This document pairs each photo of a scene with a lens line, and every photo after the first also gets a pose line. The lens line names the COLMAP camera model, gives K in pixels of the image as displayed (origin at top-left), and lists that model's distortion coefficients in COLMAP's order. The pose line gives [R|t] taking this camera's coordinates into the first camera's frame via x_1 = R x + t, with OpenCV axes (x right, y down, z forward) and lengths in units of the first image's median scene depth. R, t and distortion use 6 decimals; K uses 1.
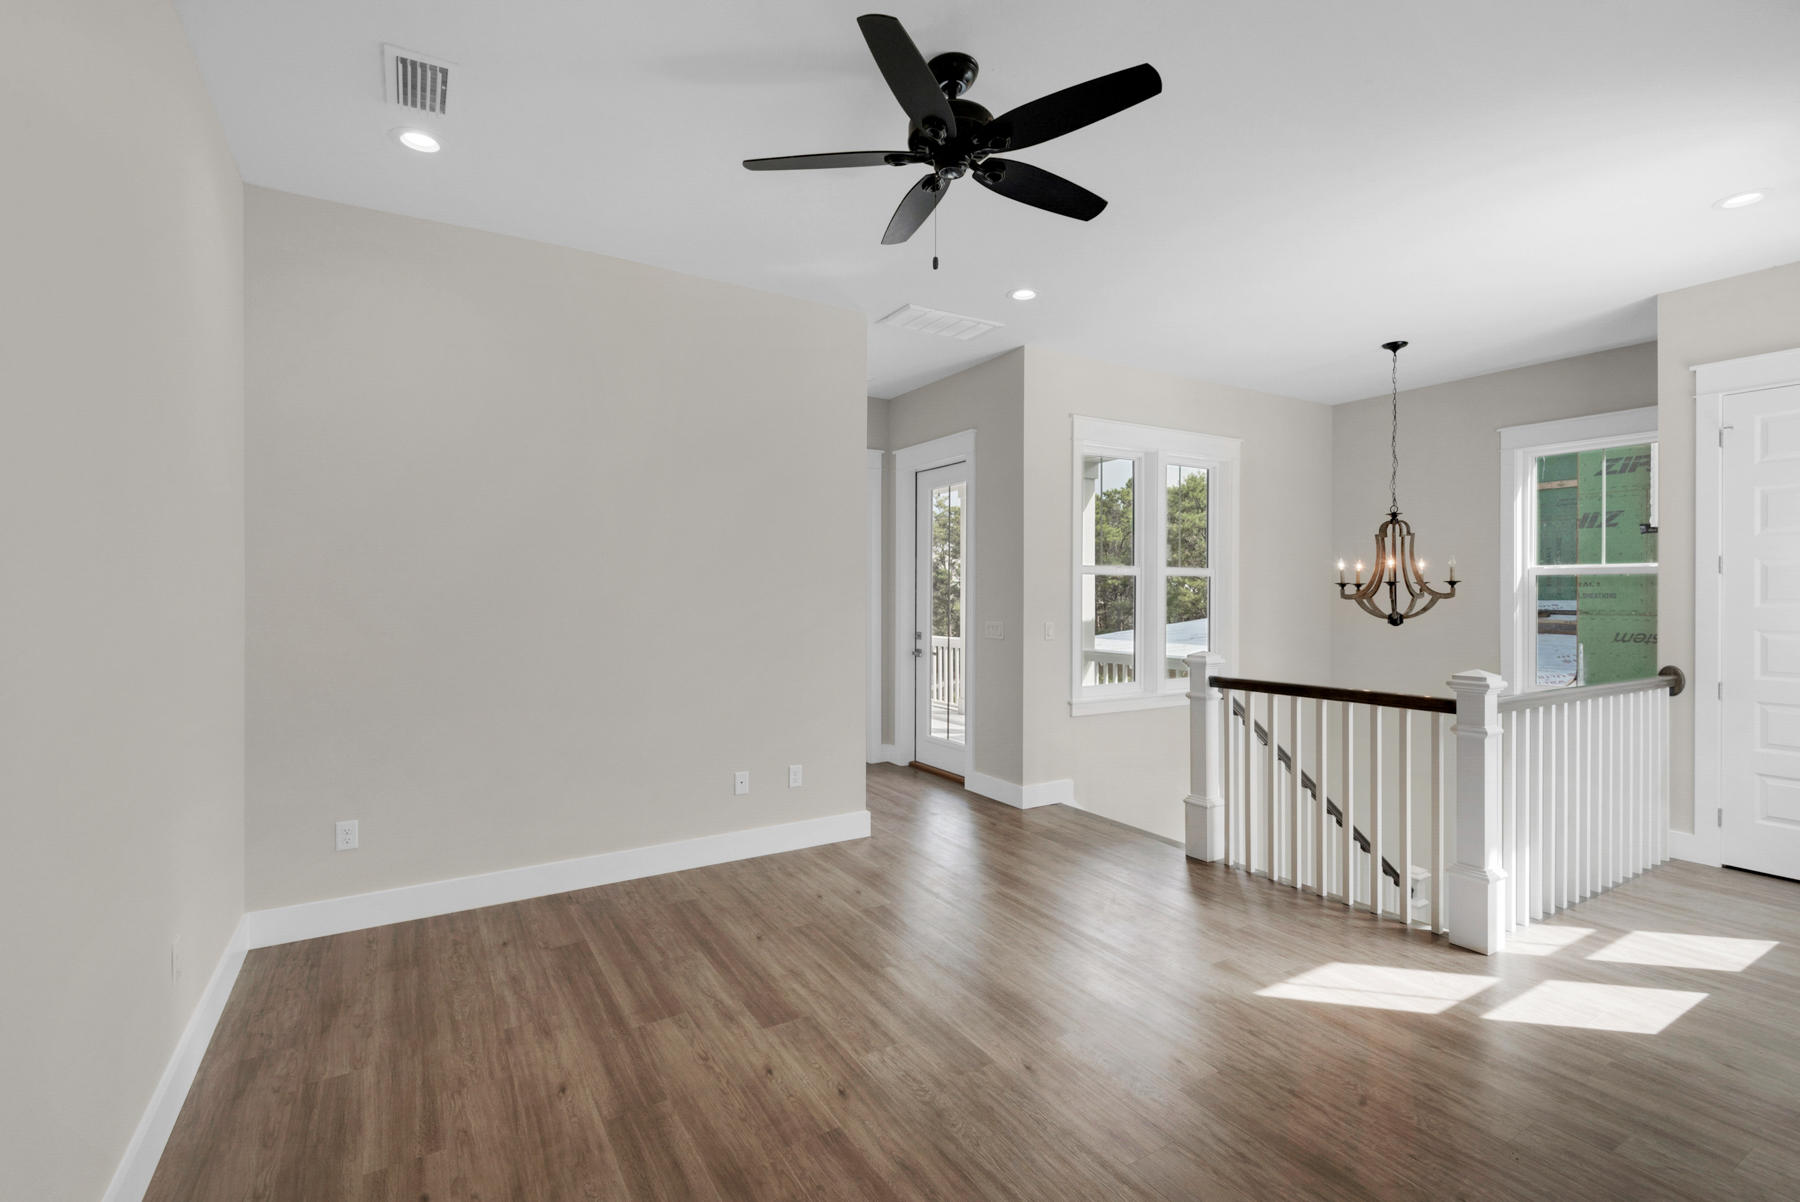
lens RADIAL K [[836.7, 0, 895.4], [0, 836.7, 592.7], [0, 0, 1]] dist [0.014940, -0.010510]
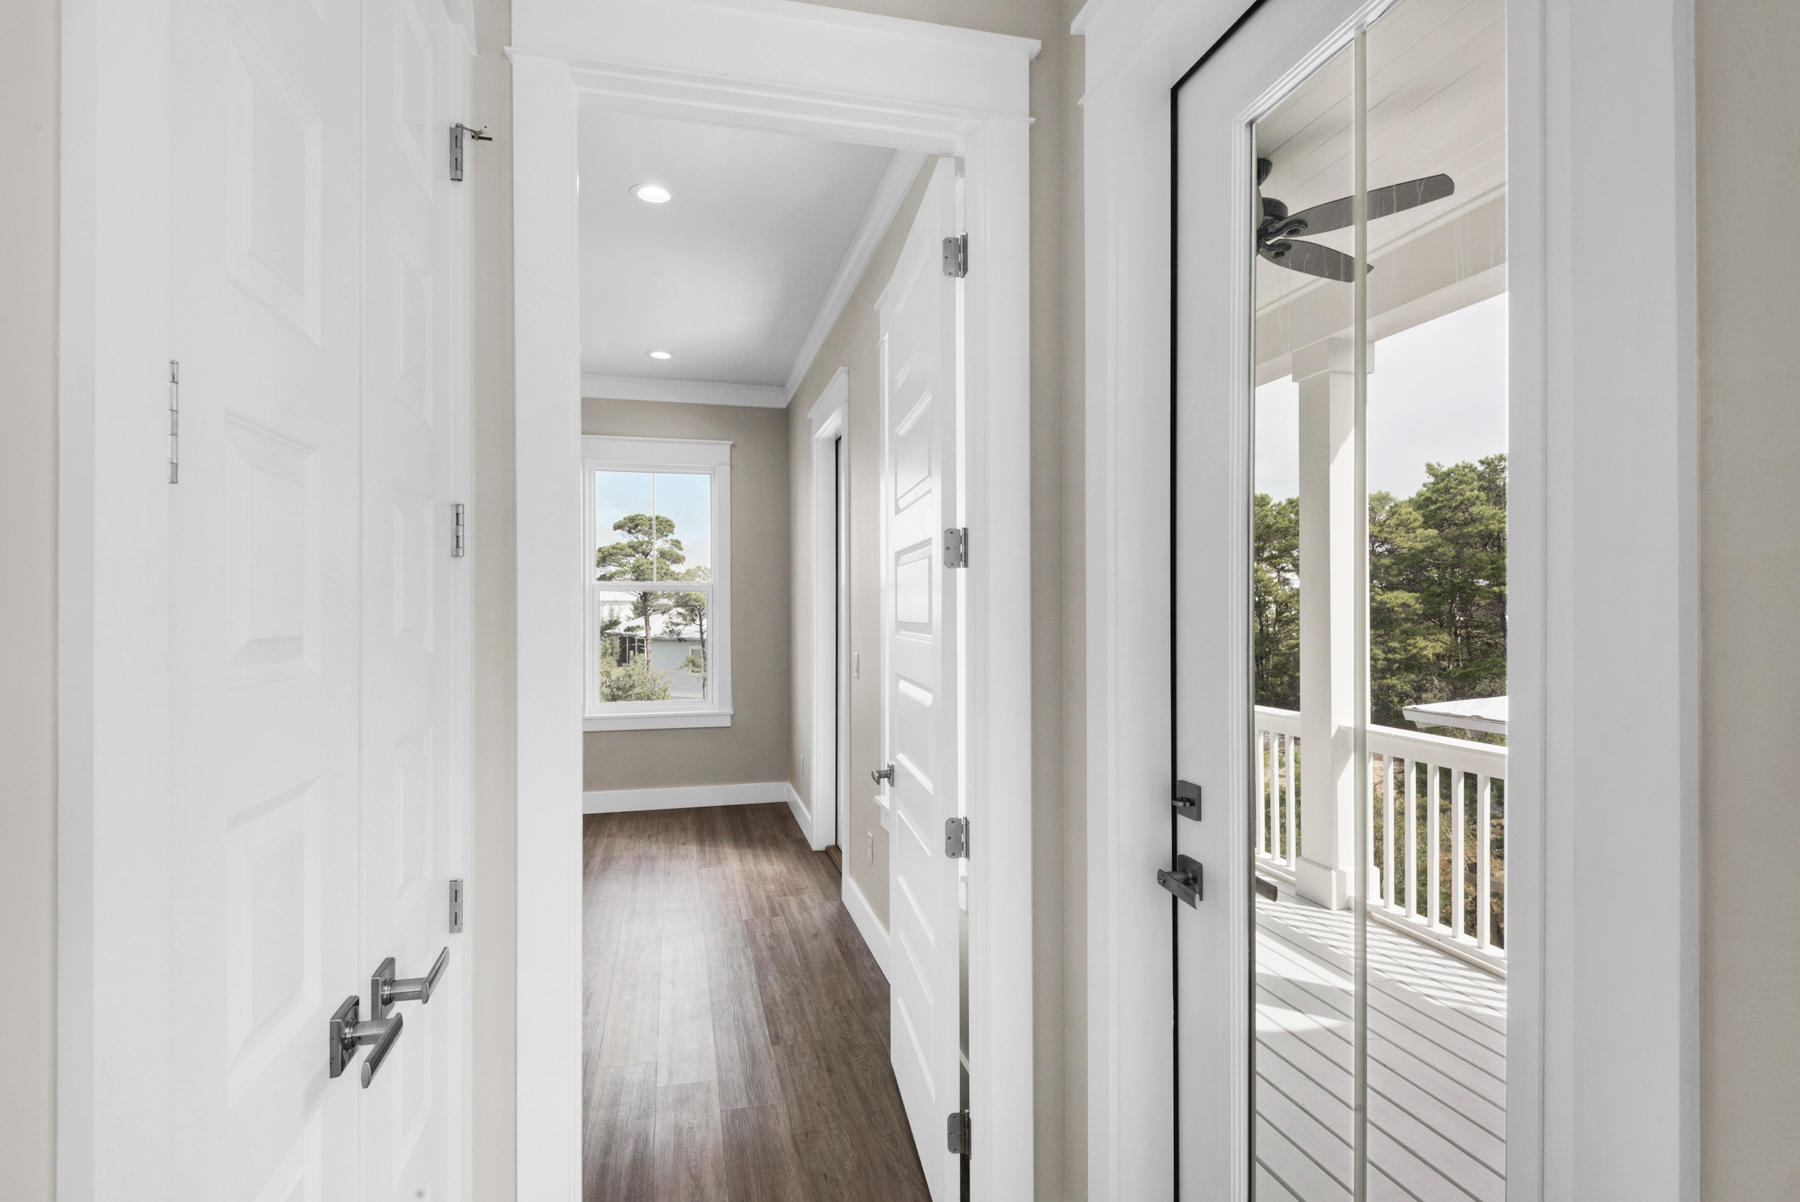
lens RADIAL K [[894.4, 0, 890.4], [0, 894.4, 607.8], [0, 0, 1]] dist [0.030744, -0.000930]
pose [[0.955478, -0.005923, -0.295004, 0.027688], [0.005824, 0.999982, -0.001215, -0.001820], [0.295006, -0.000557, 0.955495, 0.906945]]
